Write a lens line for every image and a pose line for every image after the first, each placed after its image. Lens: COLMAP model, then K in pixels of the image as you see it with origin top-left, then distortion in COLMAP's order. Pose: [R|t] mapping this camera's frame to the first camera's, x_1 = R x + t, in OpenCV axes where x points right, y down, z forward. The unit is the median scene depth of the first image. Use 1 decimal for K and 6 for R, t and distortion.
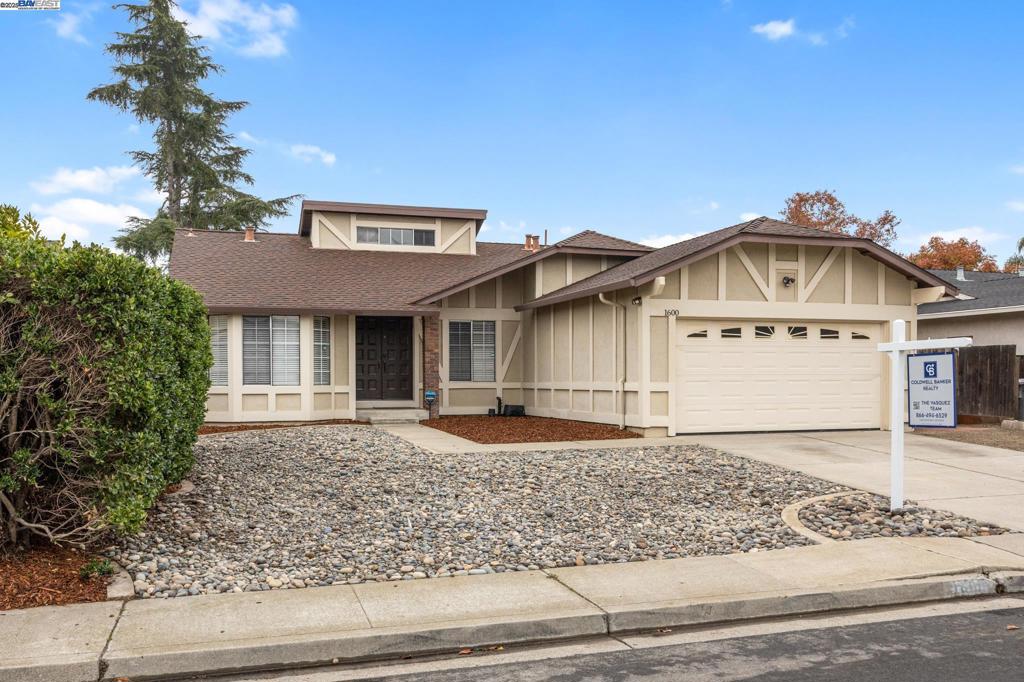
lens RADIAL K [[950.4, 0, 514.4], [0, 950.4, 375.7], [0, 0, 1]] dist [0.001969, 0.006627]
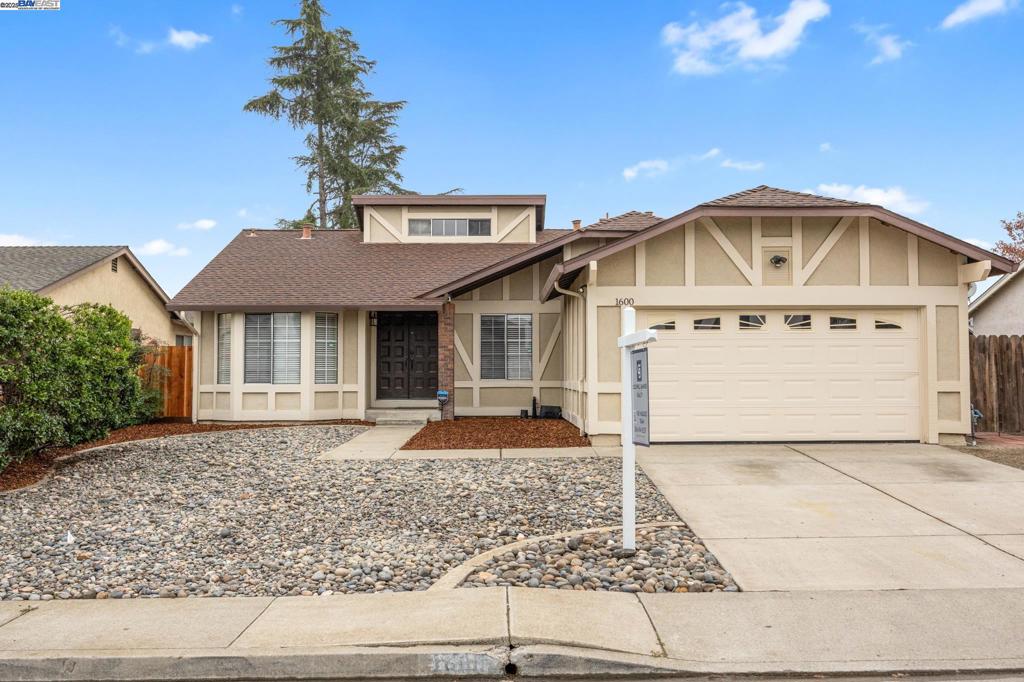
lens RADIAL K [[987.4, 0, 511.3], [0, 987.4, 311.3], [0, 0, 1]] dist [0.000415, 0.002545]
pose [[0.954168, -0.018744, -0.298684, 0.277956], [0.000795, 0.998192, -0.060104, -0.002979], [0.299270, 0.057112, 0.952458, 0.094307]]
